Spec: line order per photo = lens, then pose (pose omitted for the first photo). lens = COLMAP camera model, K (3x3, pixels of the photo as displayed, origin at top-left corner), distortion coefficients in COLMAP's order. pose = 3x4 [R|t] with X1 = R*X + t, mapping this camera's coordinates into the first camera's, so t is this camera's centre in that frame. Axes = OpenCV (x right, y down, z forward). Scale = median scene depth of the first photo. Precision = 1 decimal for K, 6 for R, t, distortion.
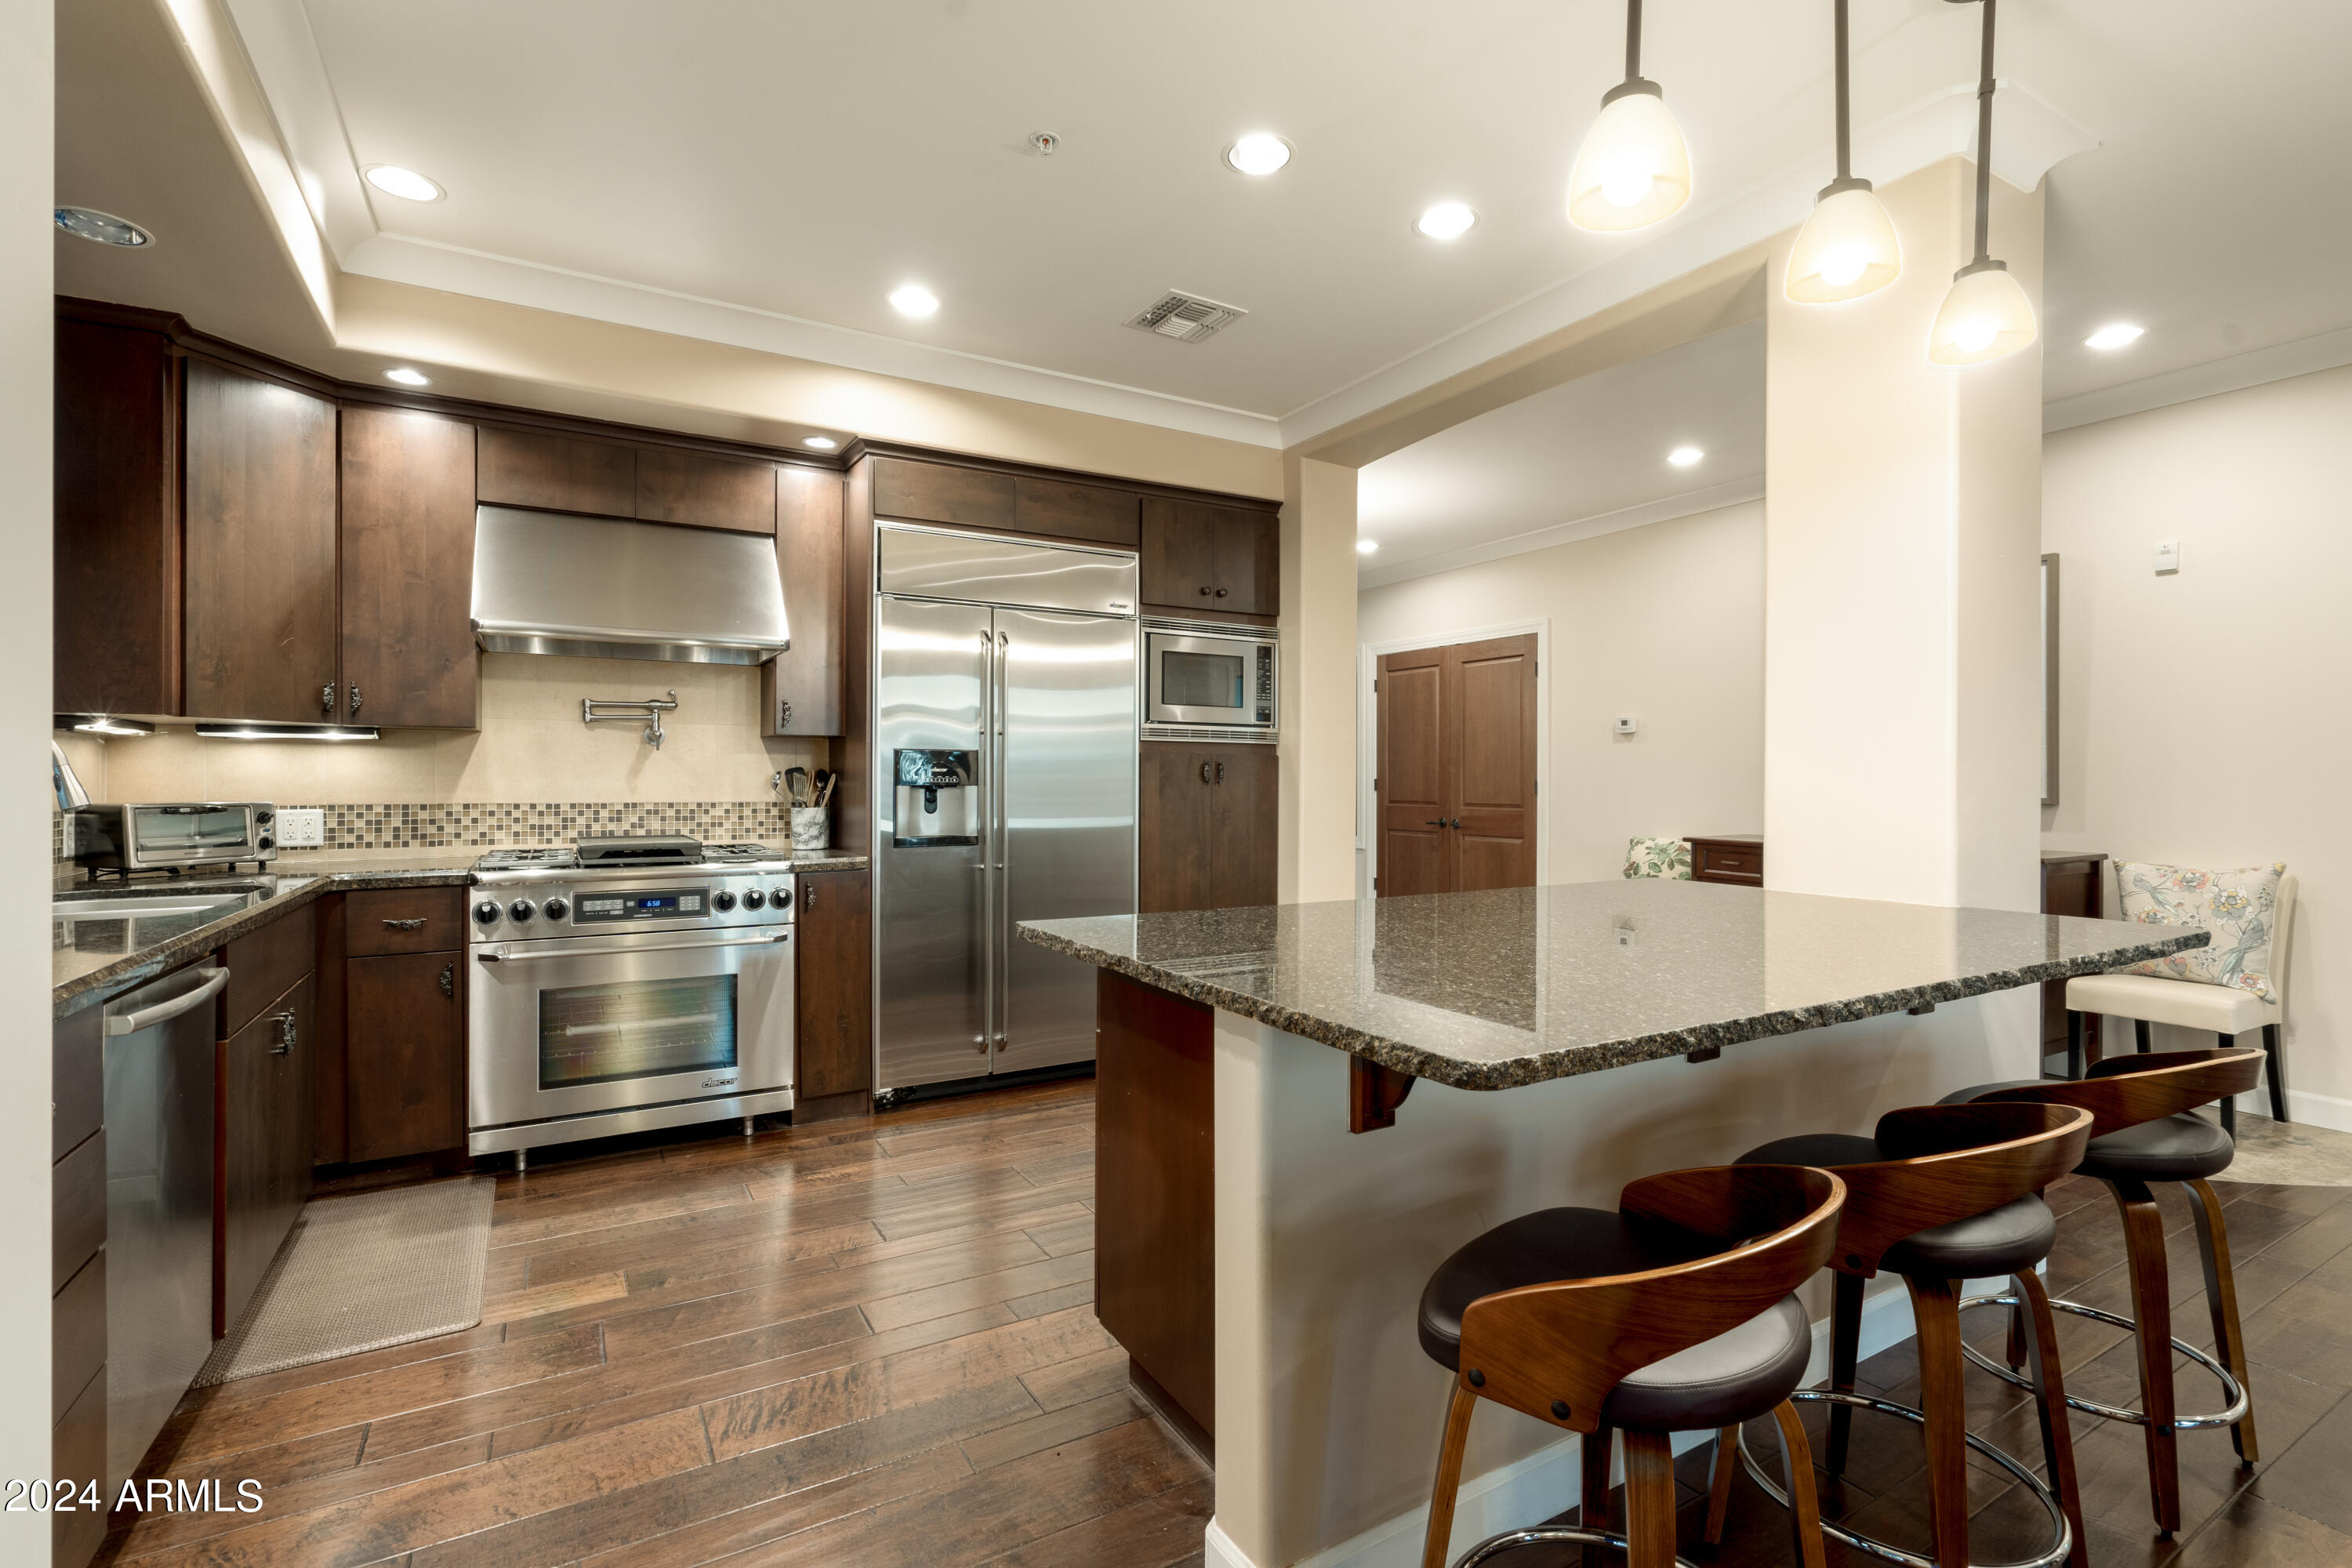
lens RADIAL K [[1059.0, 0, 1163.4], [0, 1059.0, 777.6], [0, 0, 1]] dist [-0.002888, 0.000918]
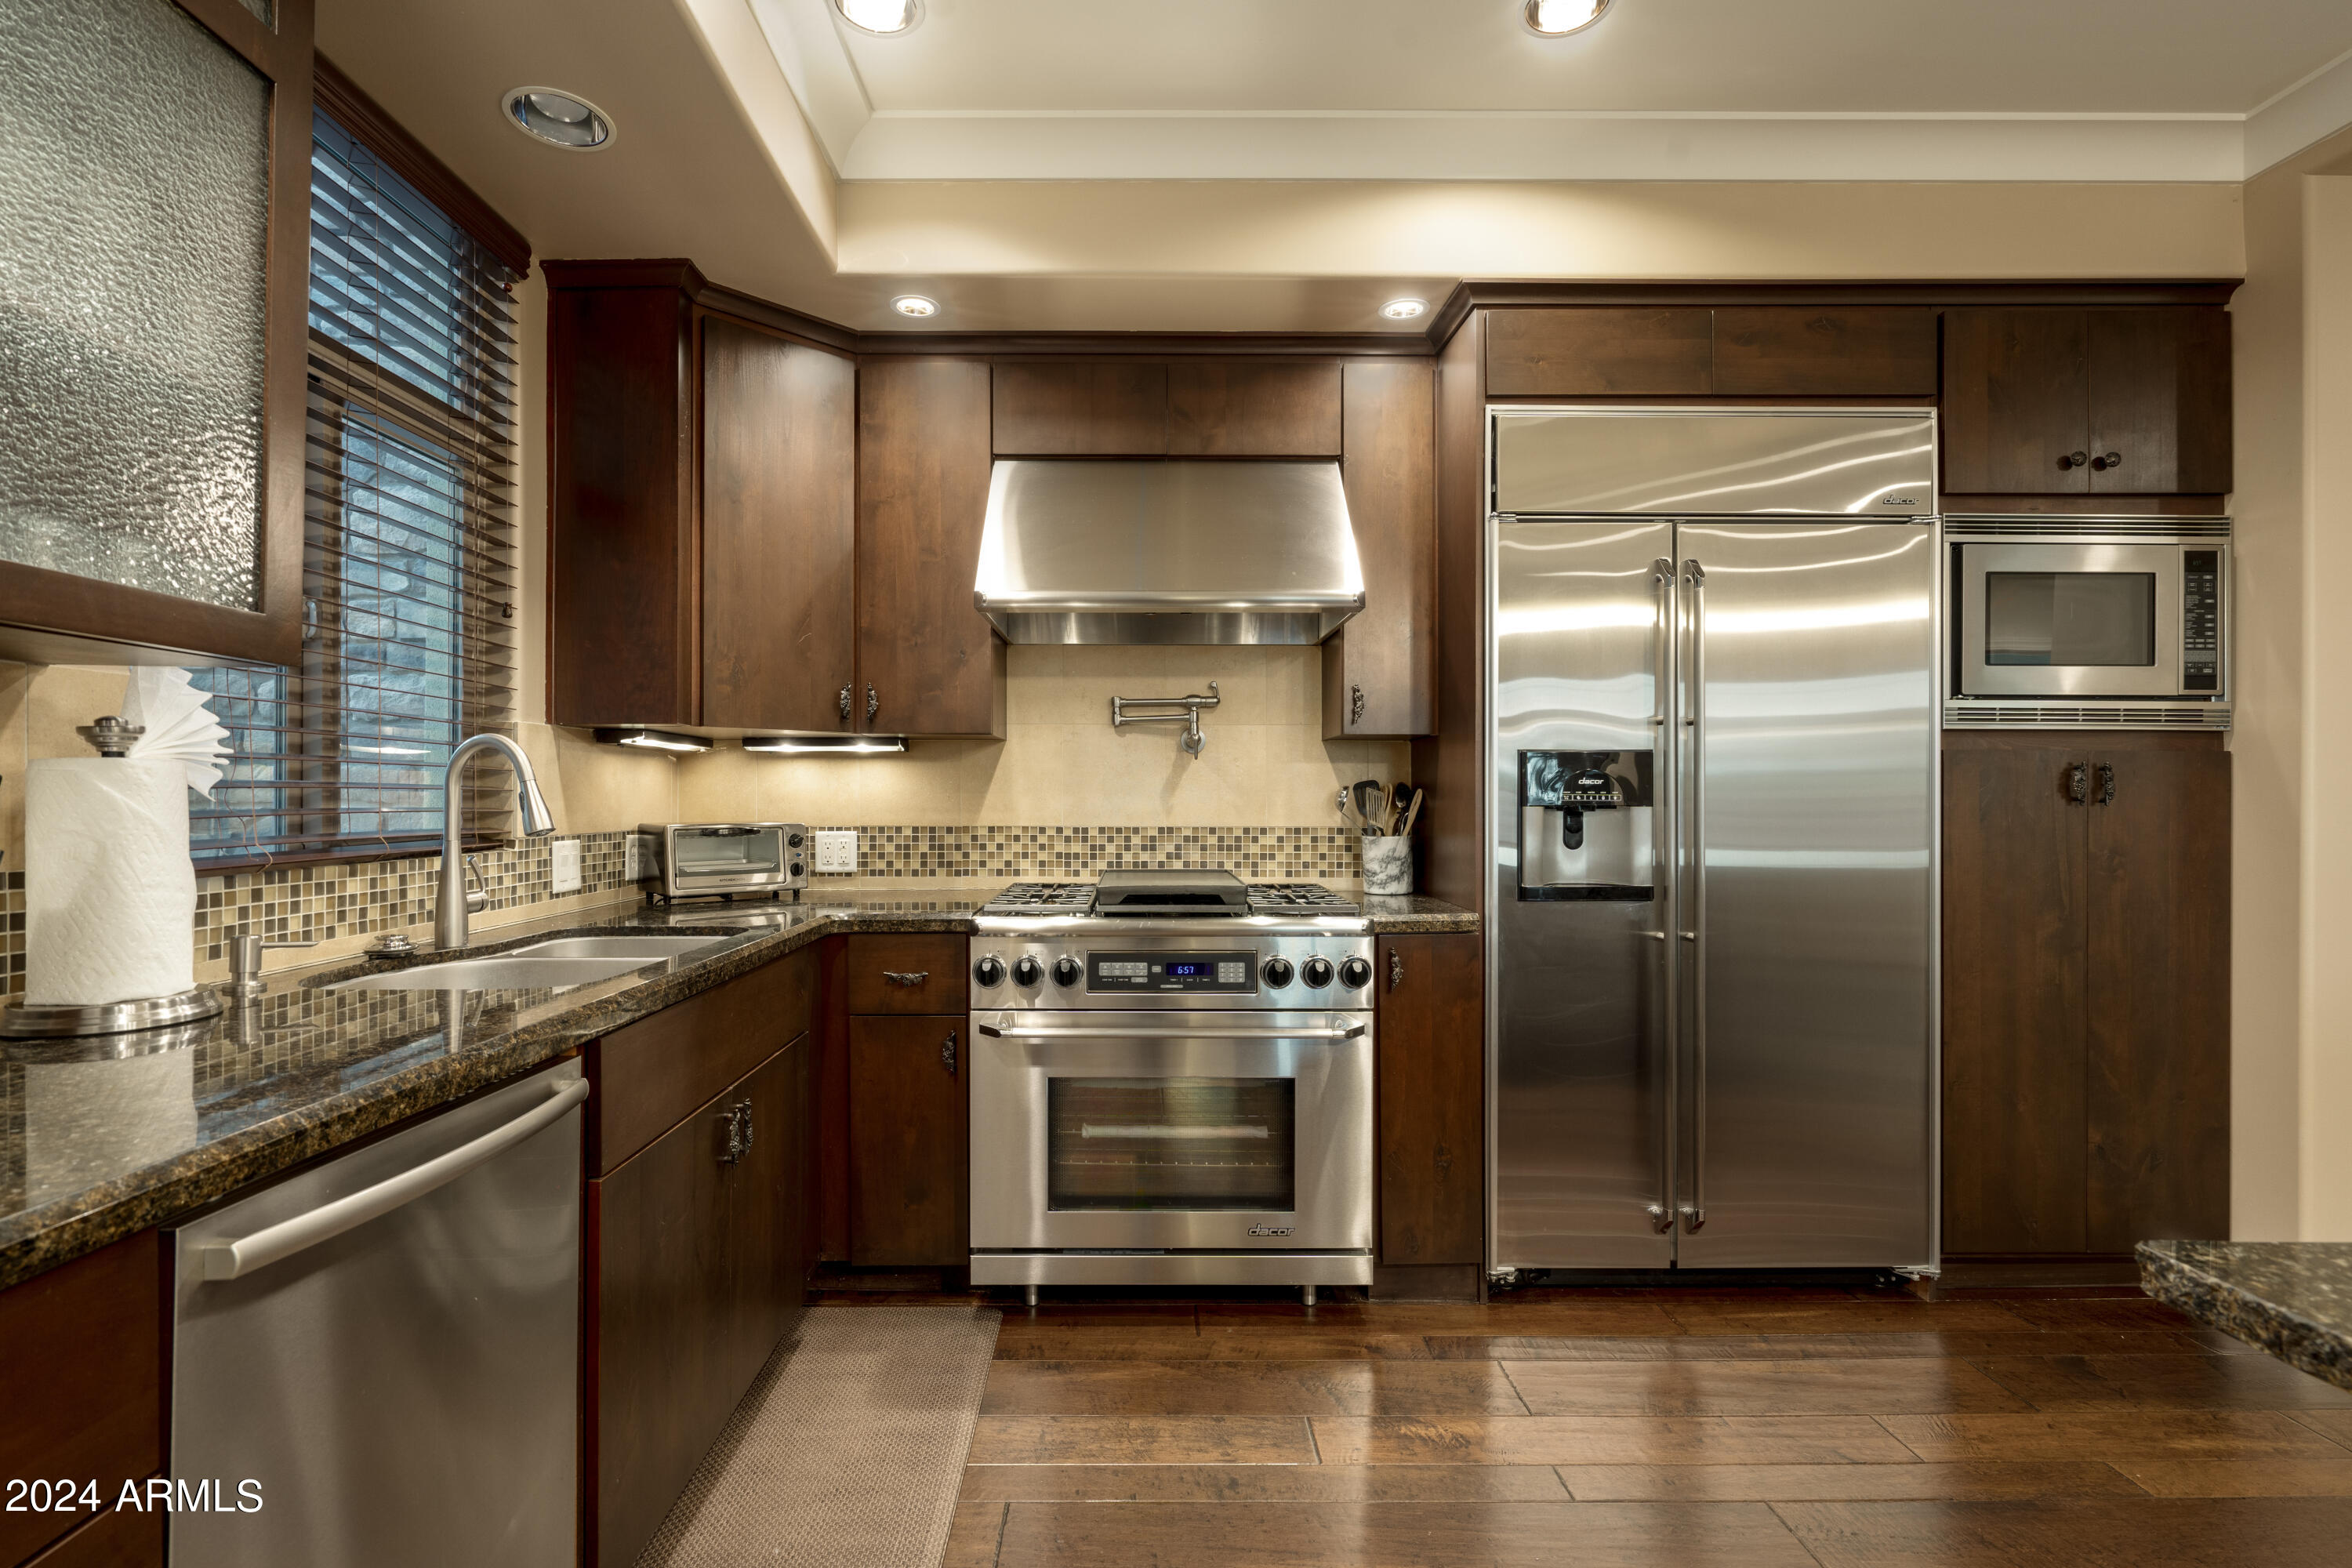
lens RADIAL K [[1059.0, 0, 1160.6], [0, 1059.0, 792.1], [0, 0, 1]] dist [-0.002888, 0.000918]
pose [[0.875751, -0.004579, -0.482741, -0.134803], [0.002086, 0.999982, -0.005700, 0.002349], [0.482758, 0.003984, 0.875745, 0.327560]]
